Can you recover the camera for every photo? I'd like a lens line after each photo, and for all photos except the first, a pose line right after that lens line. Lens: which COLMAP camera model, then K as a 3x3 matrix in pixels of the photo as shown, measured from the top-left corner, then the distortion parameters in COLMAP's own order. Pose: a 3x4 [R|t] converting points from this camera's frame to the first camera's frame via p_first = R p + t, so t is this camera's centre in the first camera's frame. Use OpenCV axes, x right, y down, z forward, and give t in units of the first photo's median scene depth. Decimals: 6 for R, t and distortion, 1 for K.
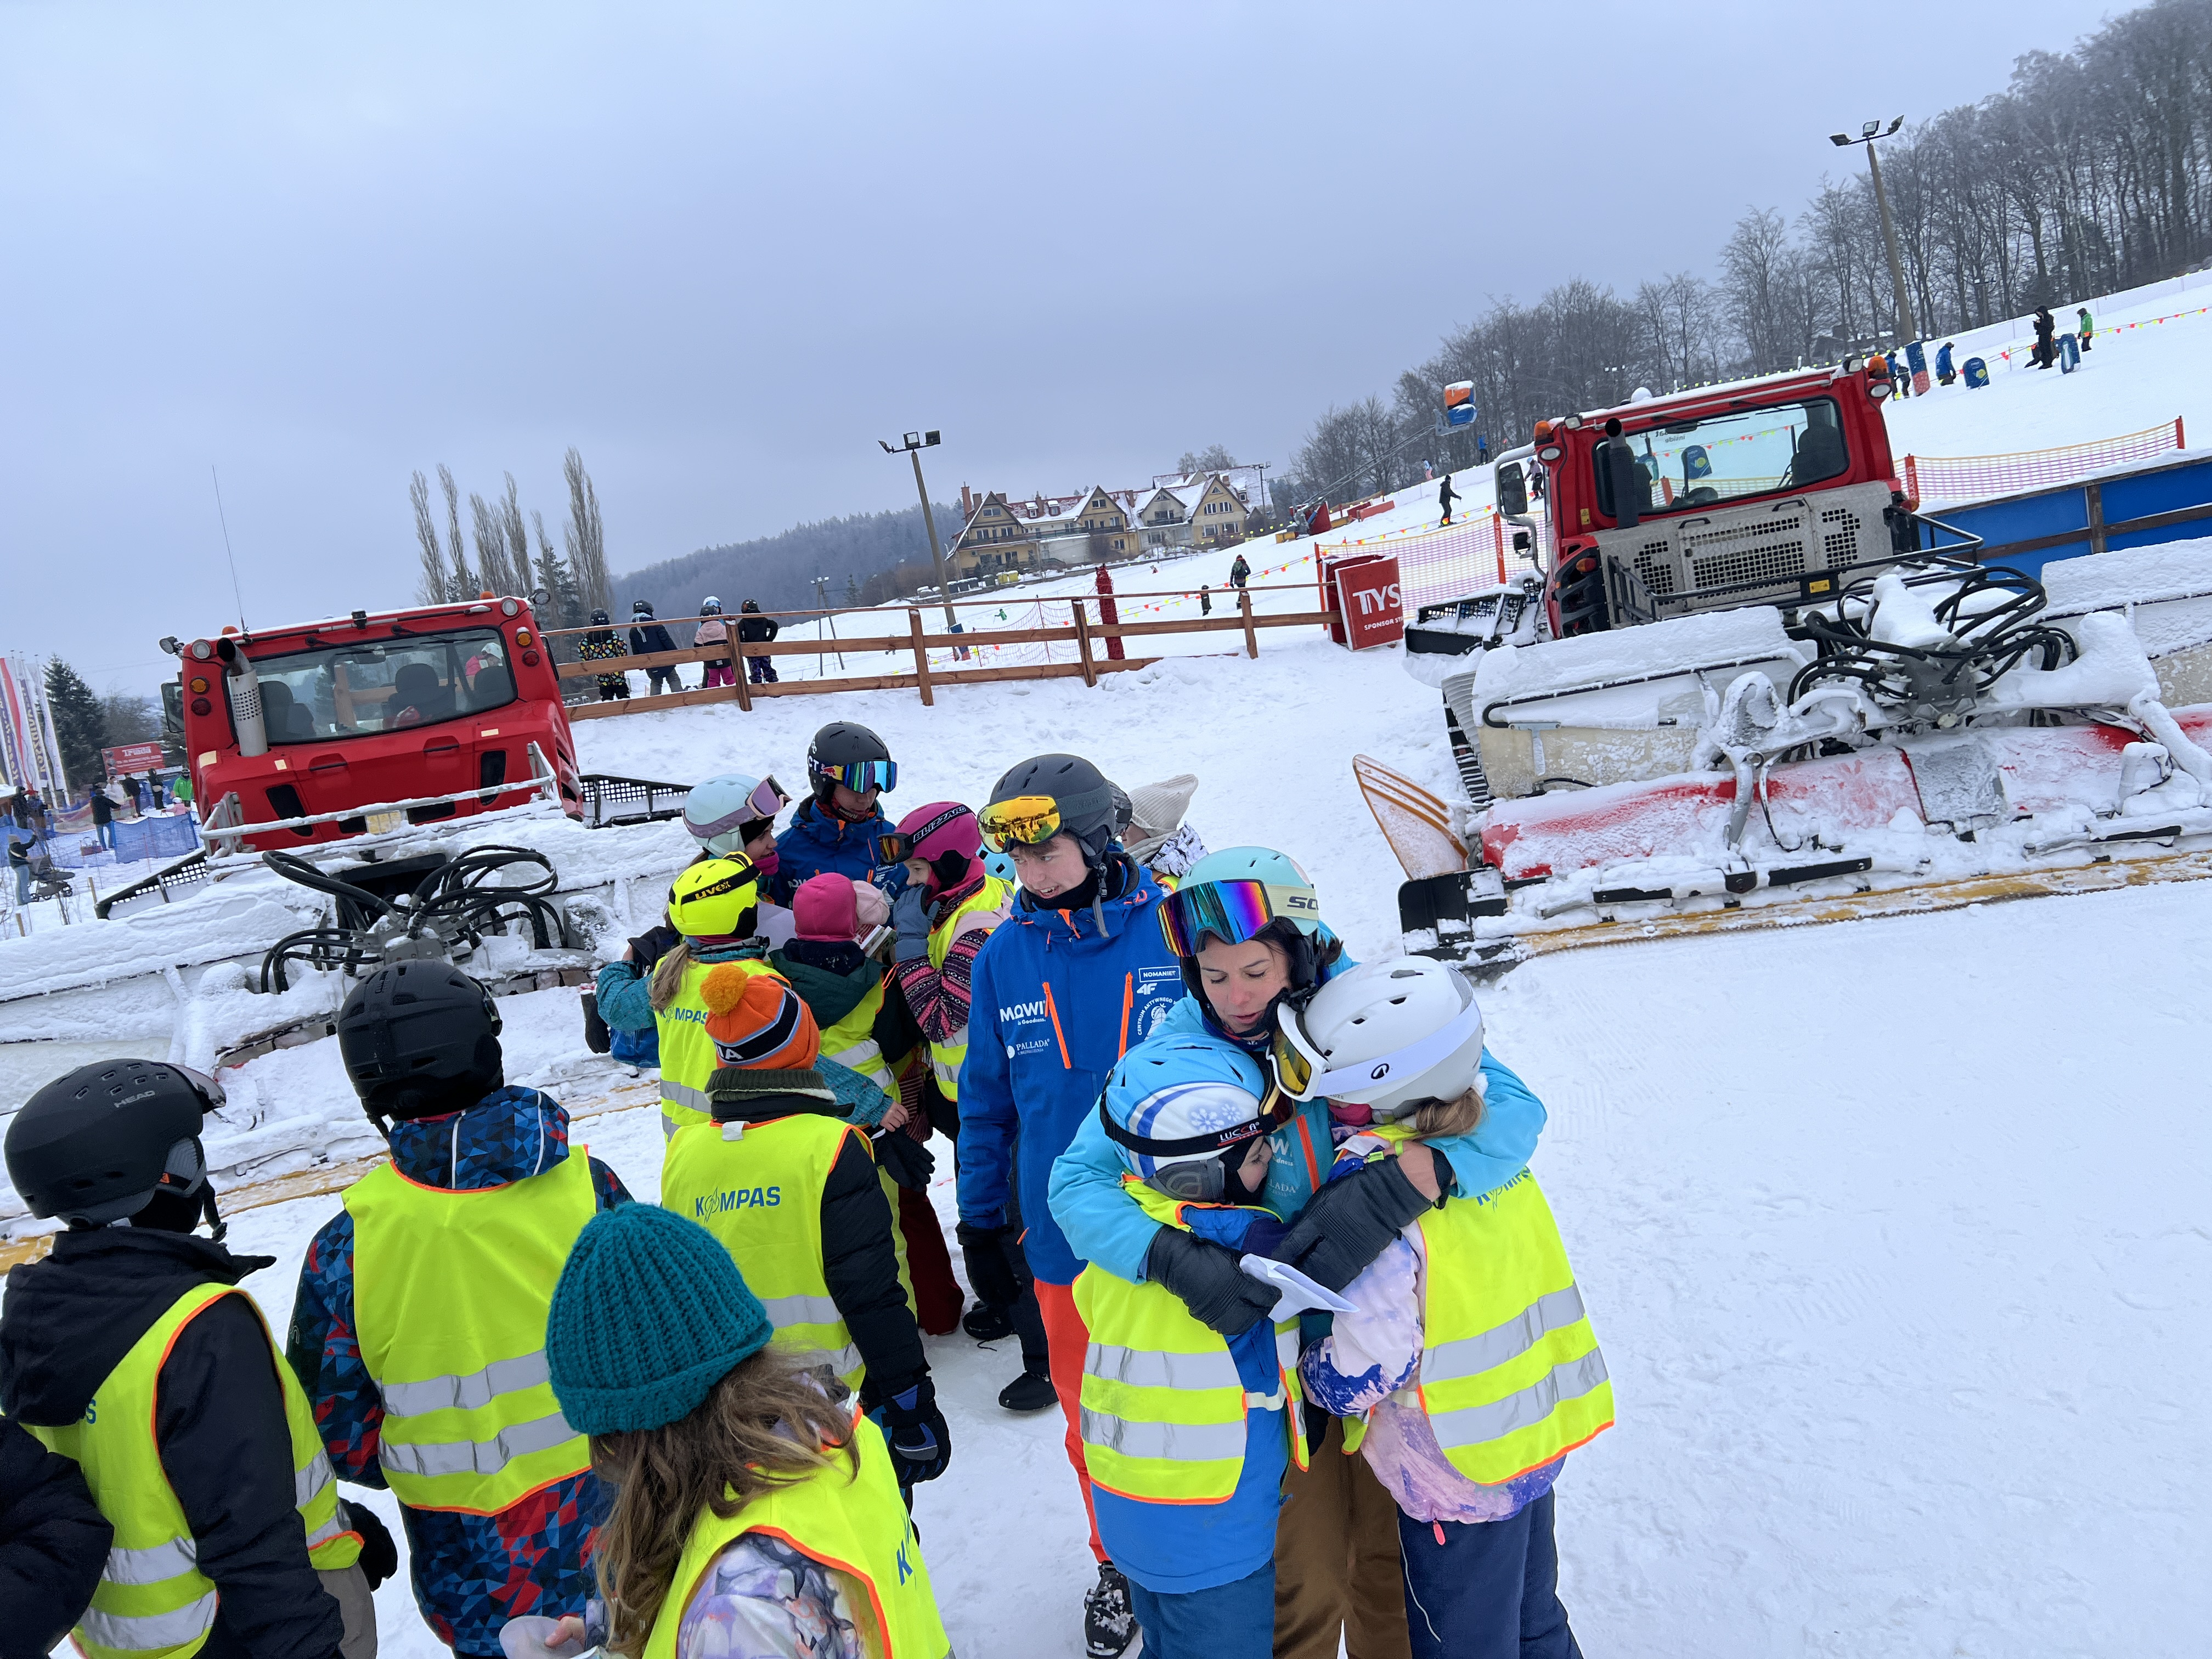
lens RADIAL K [[1666.4, 0, 1082.6], [0, 1666.4, 811.9], [0, 0, 1]] dist [0.039410, -0.037494]
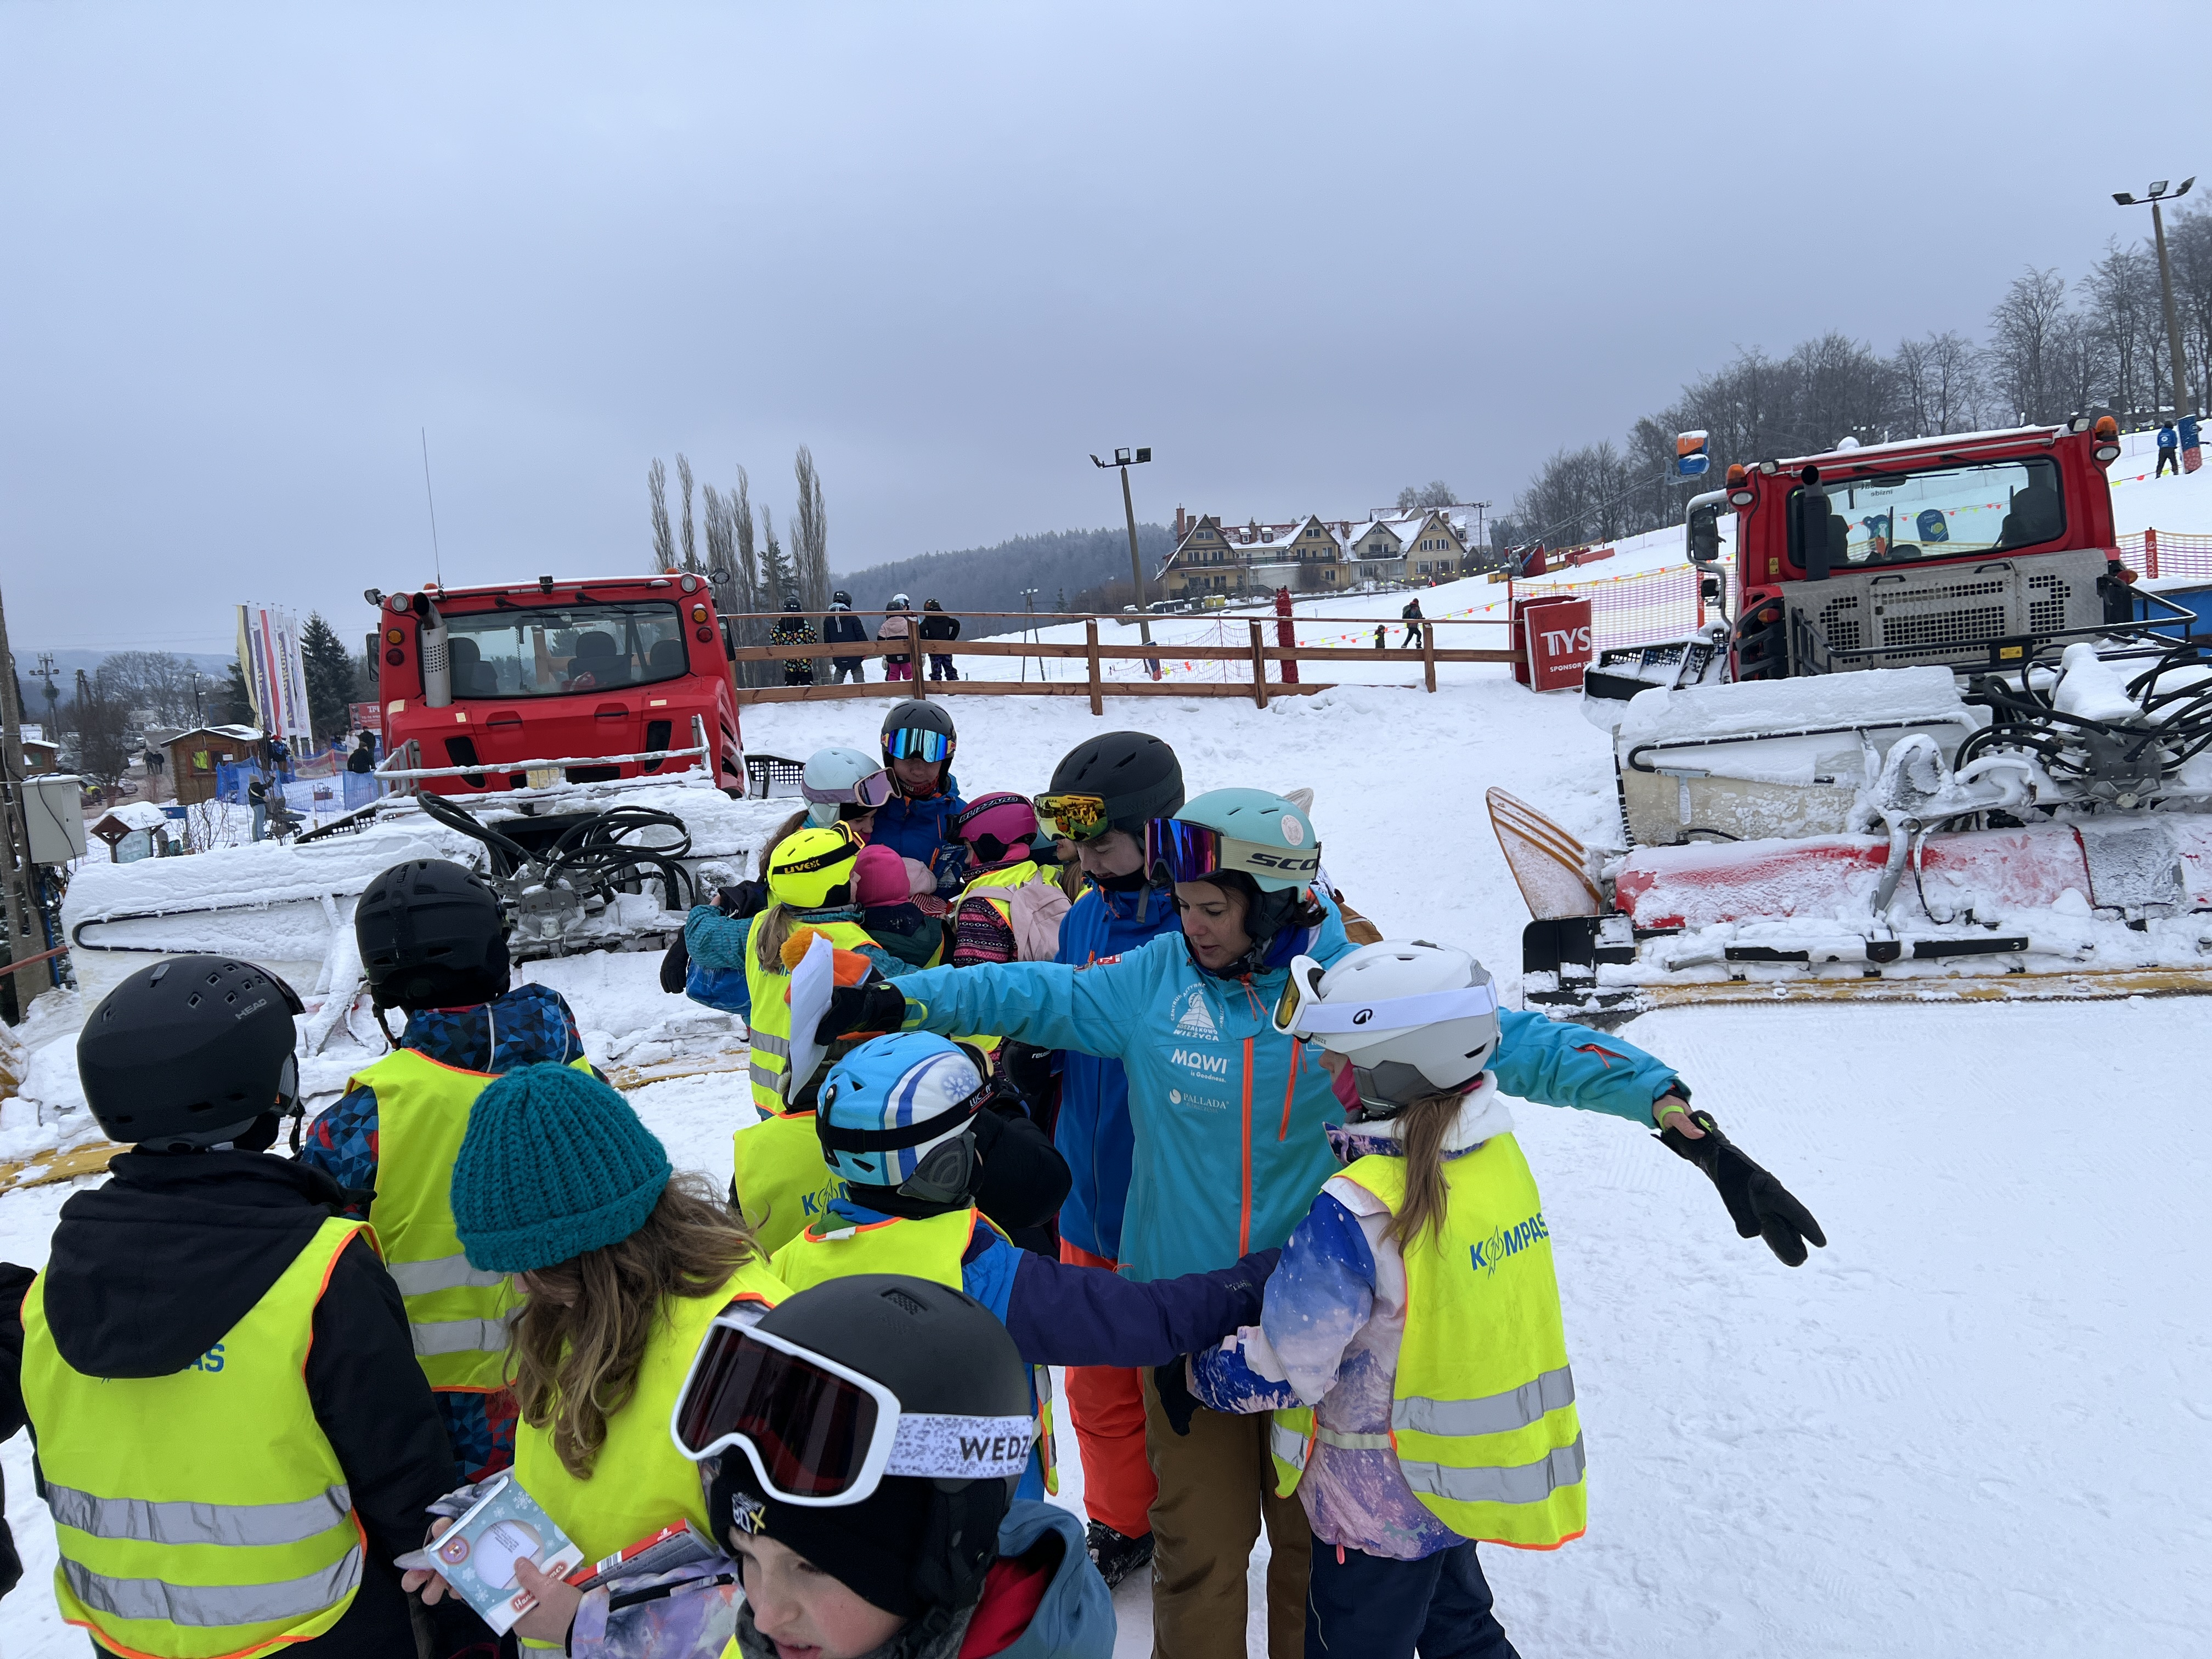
lens RADIAL K [[1667.9, 0, 1102.3], [0, 1667.9, 834.1], [0, 0, 1]] dist [0.039190, -0.040784]
pose [[0.991119, 0.084330, -0.102817, 0.022992], [-0.084418, 0.996424, 0.003503, 0.004979], [0.102745, 0.005207, 0.994694, 0.001249]]
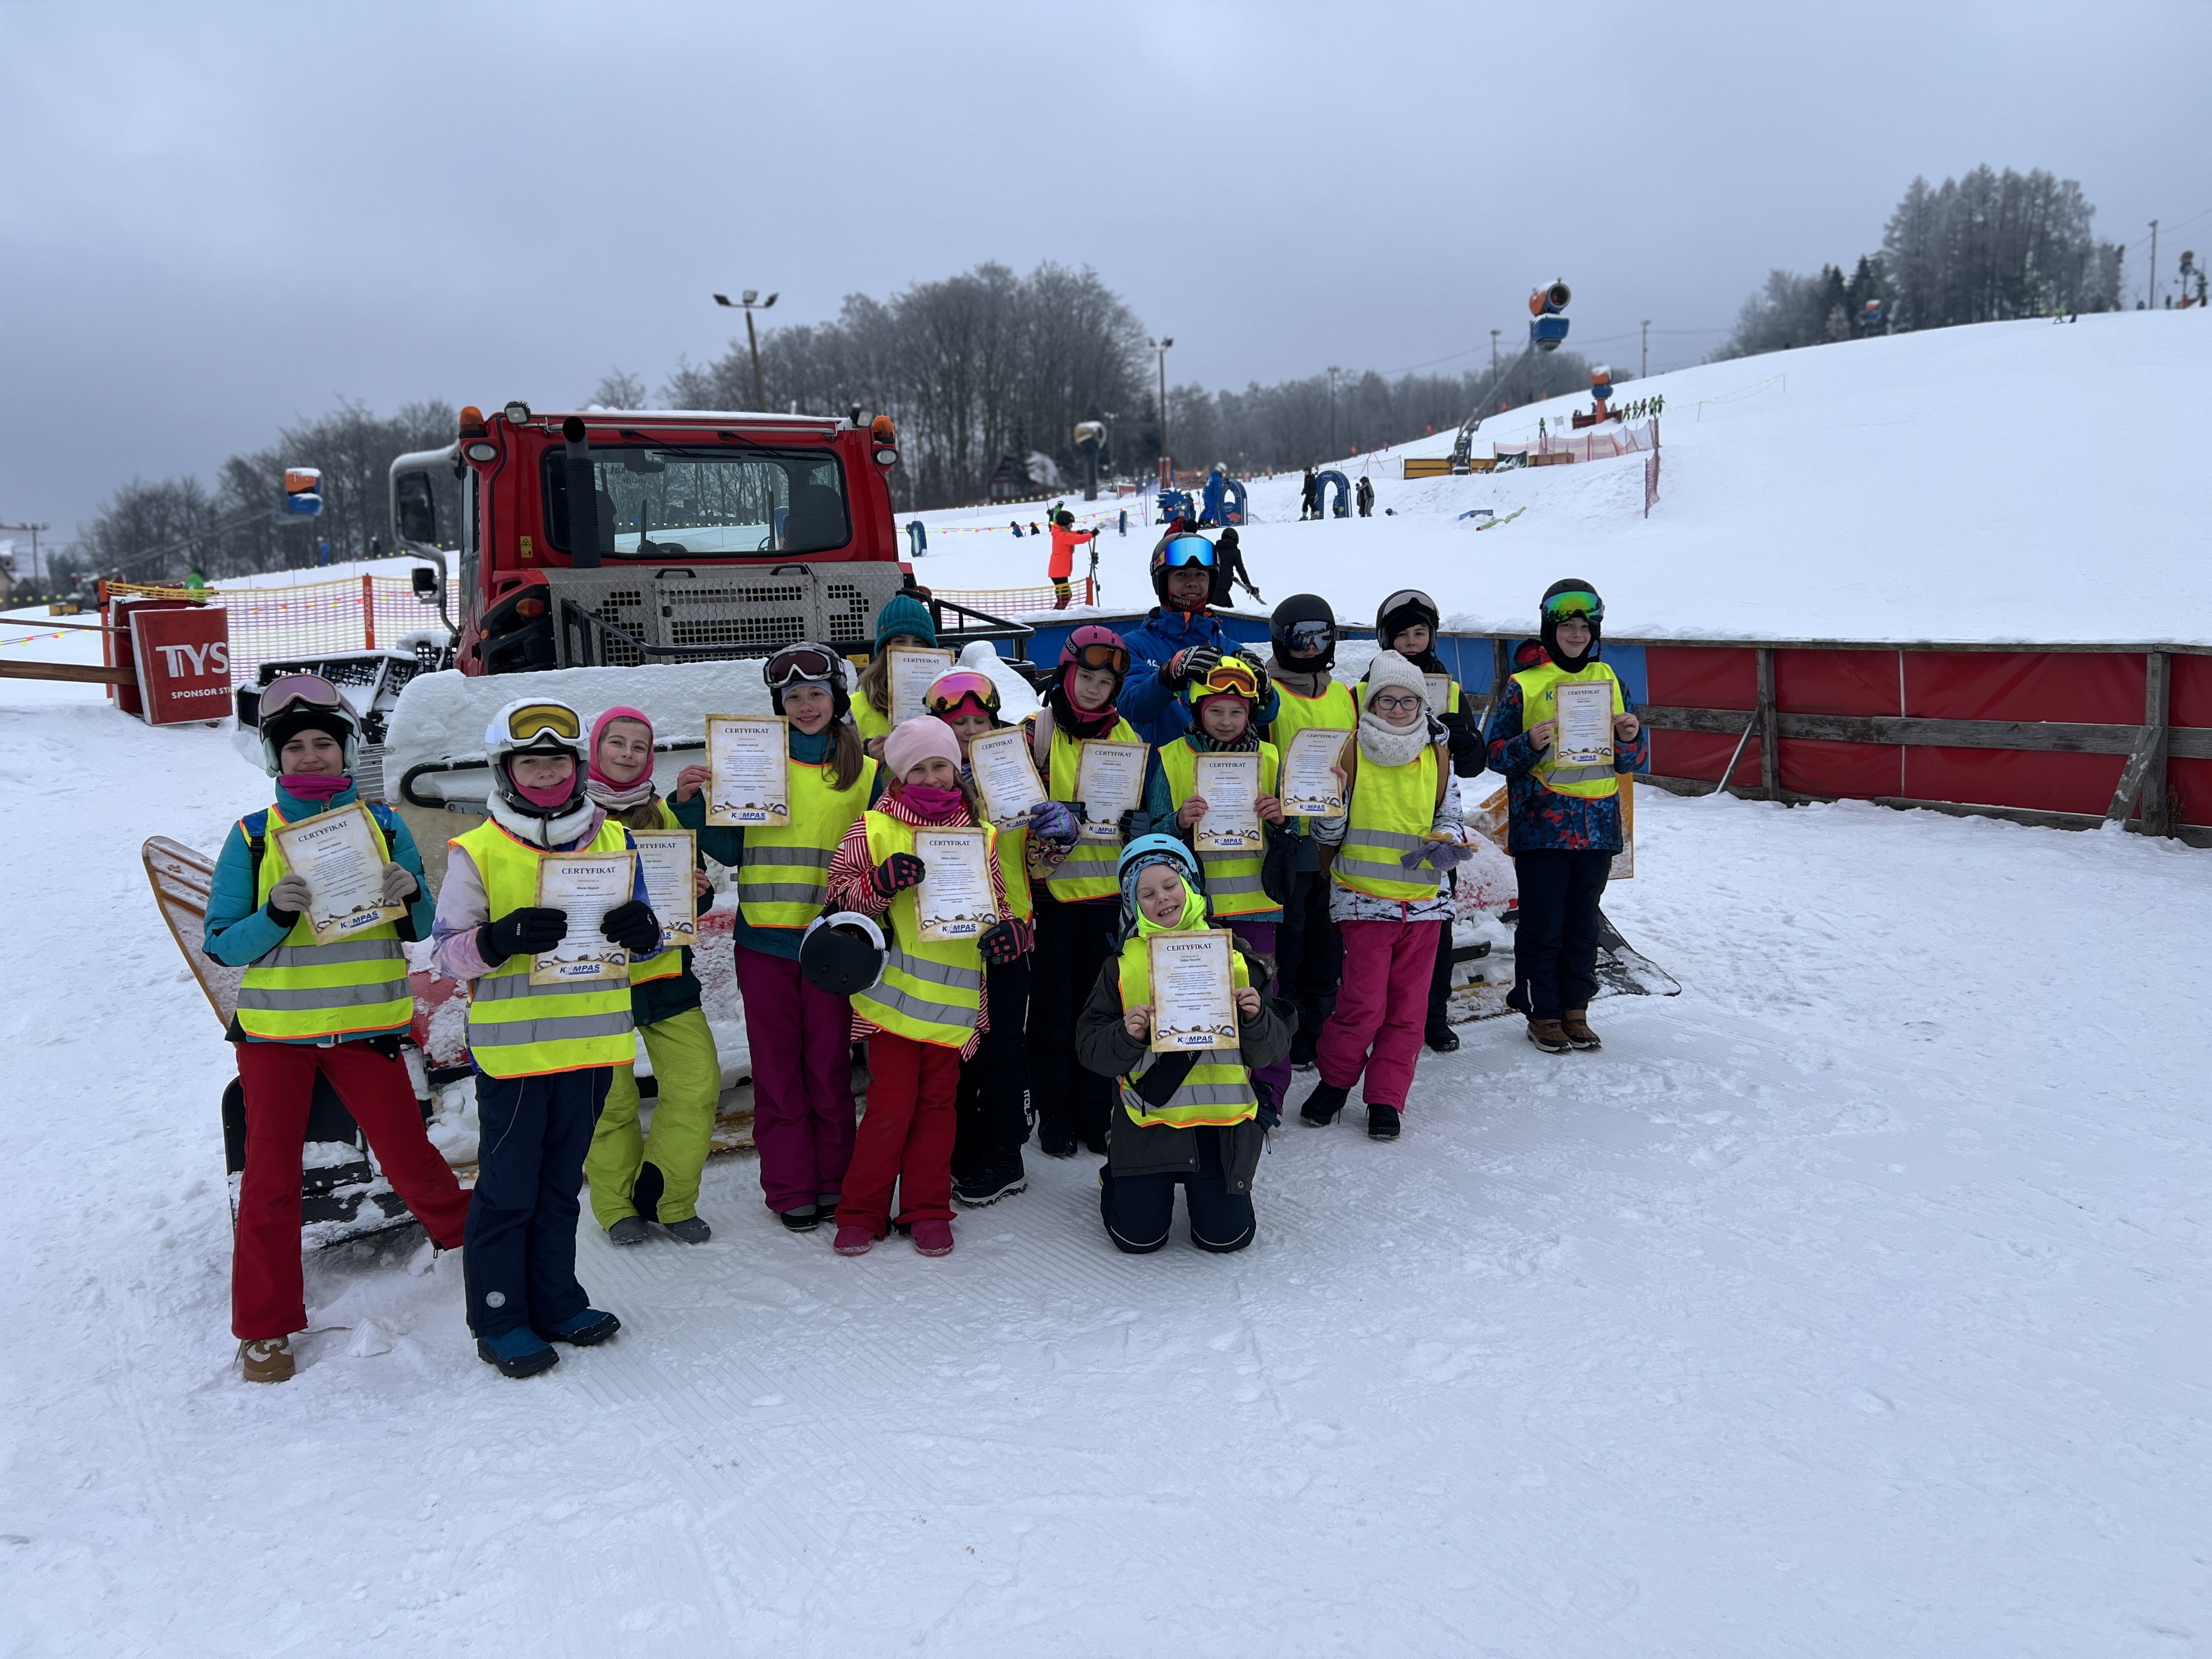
lens RADIAL K [[1688.9, 0, 1084.2], [0, 1688.9, 823.6], [0, 0, 1]] dist [0.041079, -0.046179]
pose [[0.784470, 0.070505, 0.616147, 0.034669], [-0.020833, 0.995952, -0.087442, 0.002009], [-0.619817, 0.055760, 0.782763, 0.219192]]
